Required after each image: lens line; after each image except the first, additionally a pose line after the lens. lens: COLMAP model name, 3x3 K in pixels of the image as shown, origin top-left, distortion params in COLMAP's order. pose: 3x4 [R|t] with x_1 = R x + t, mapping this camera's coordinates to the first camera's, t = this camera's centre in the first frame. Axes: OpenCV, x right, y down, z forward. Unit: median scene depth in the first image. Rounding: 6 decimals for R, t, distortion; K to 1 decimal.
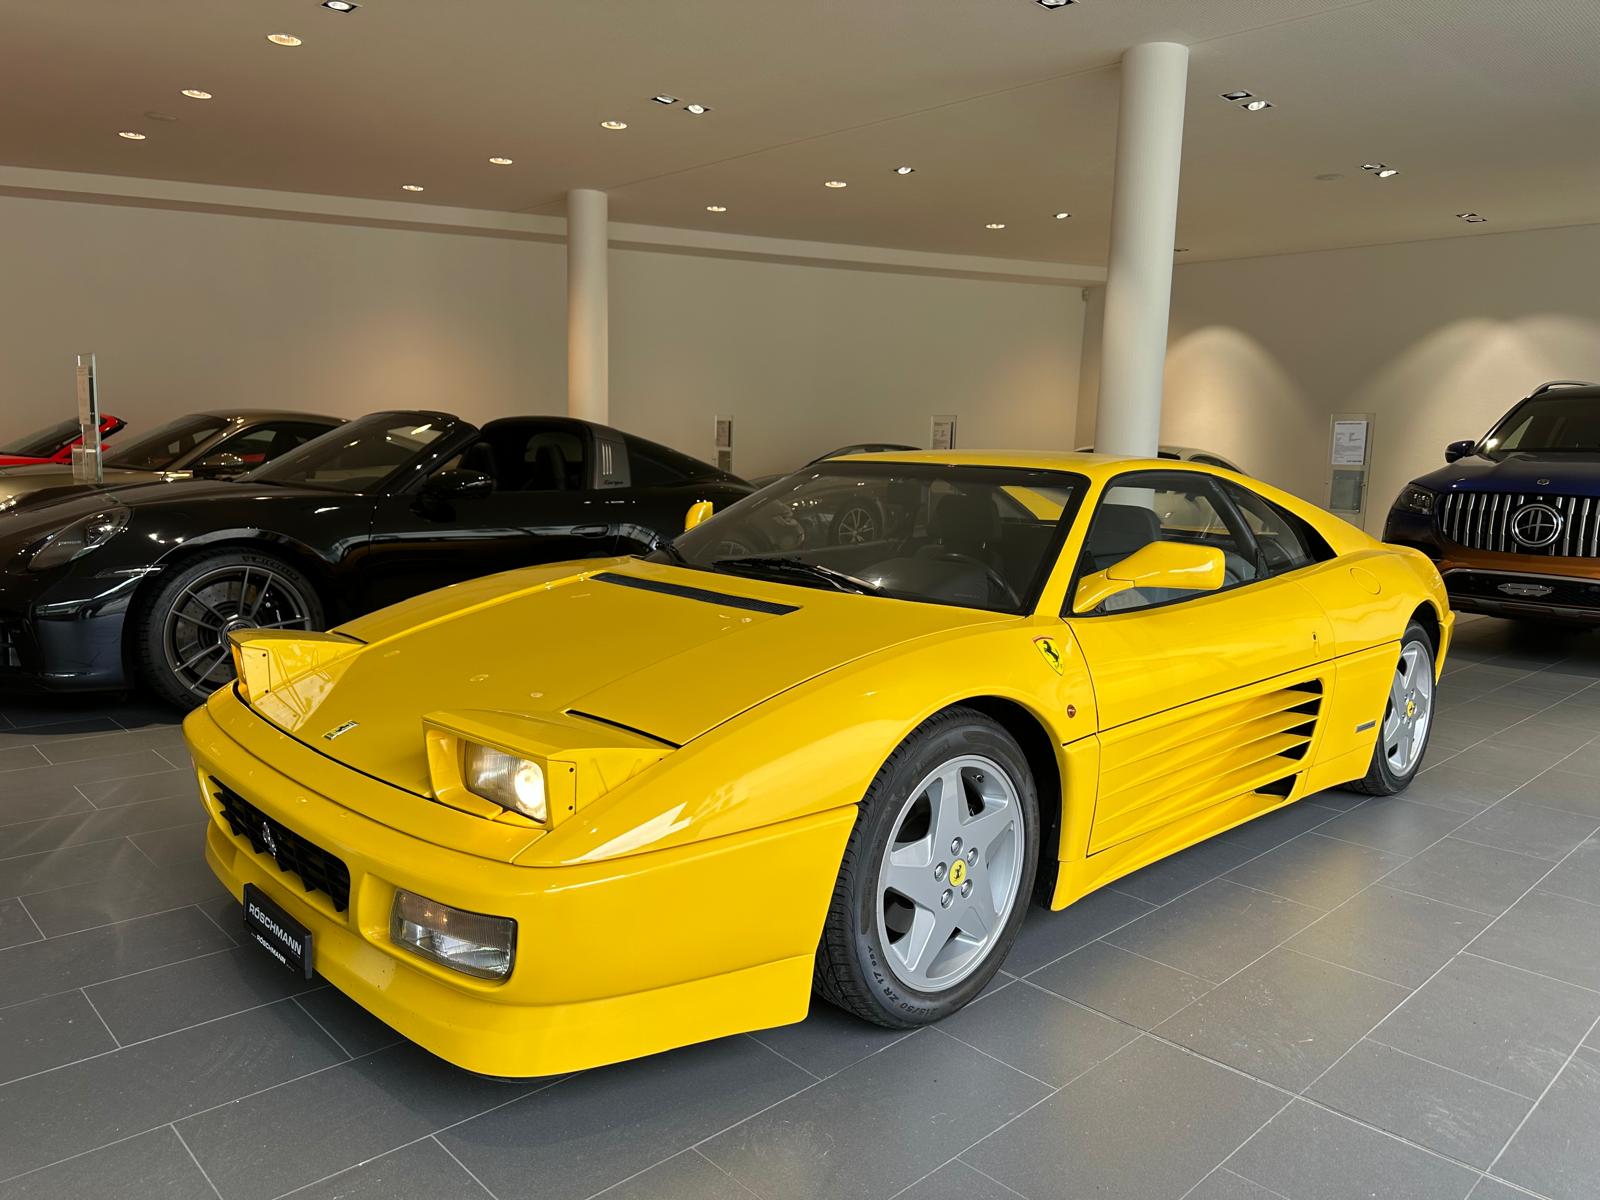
lens RADIAL K [[1160.1, 0, 800.0], [0, 1160.1, 600.0], [0, 0, 1]] dist [0.013957, -0.006835]
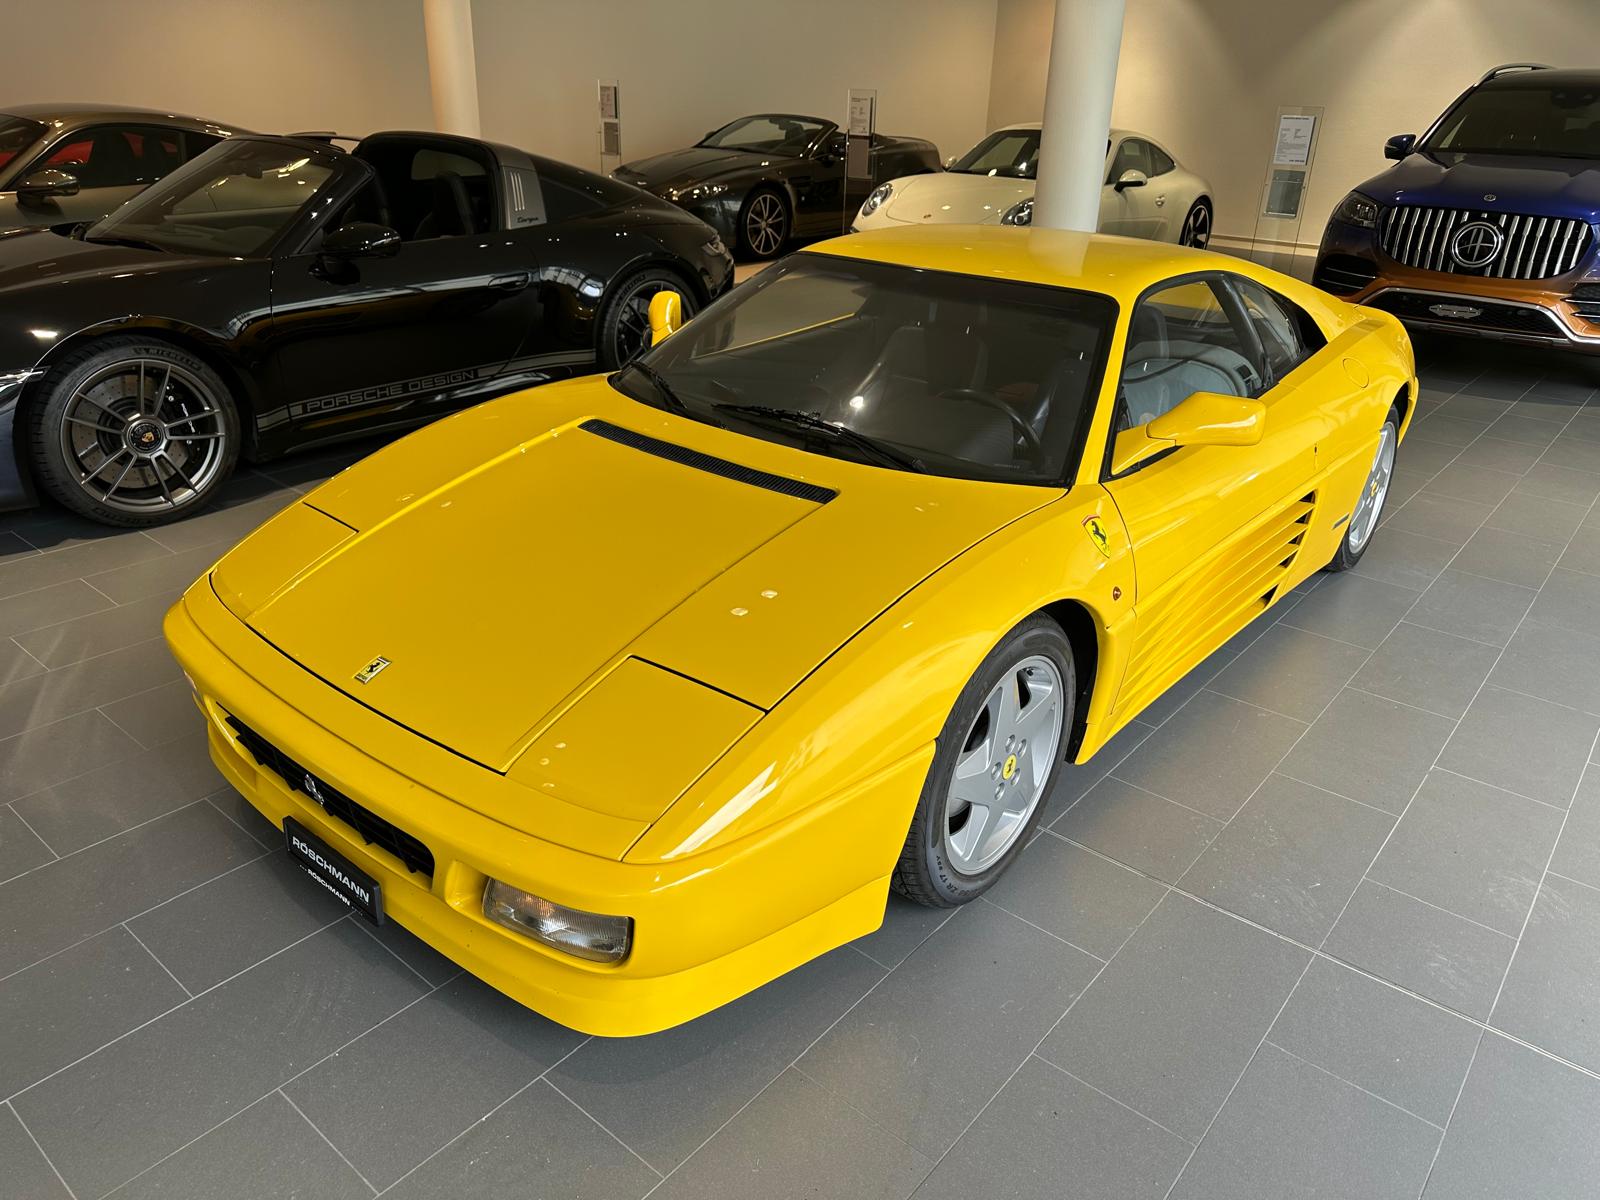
lens RADIAL K [[1160.1, 0, 800.0], [0, 1160.1, 600.0], [0, 0, 1]] dist [0.013957, -0.006835]
pose [[0.993731, -0.046365, 0.101726, -0.099710], [0.014152, 0.954794, 0.296932, -0.144505], [-0.110894, -0.293631, 0.949465, 0.065501]]
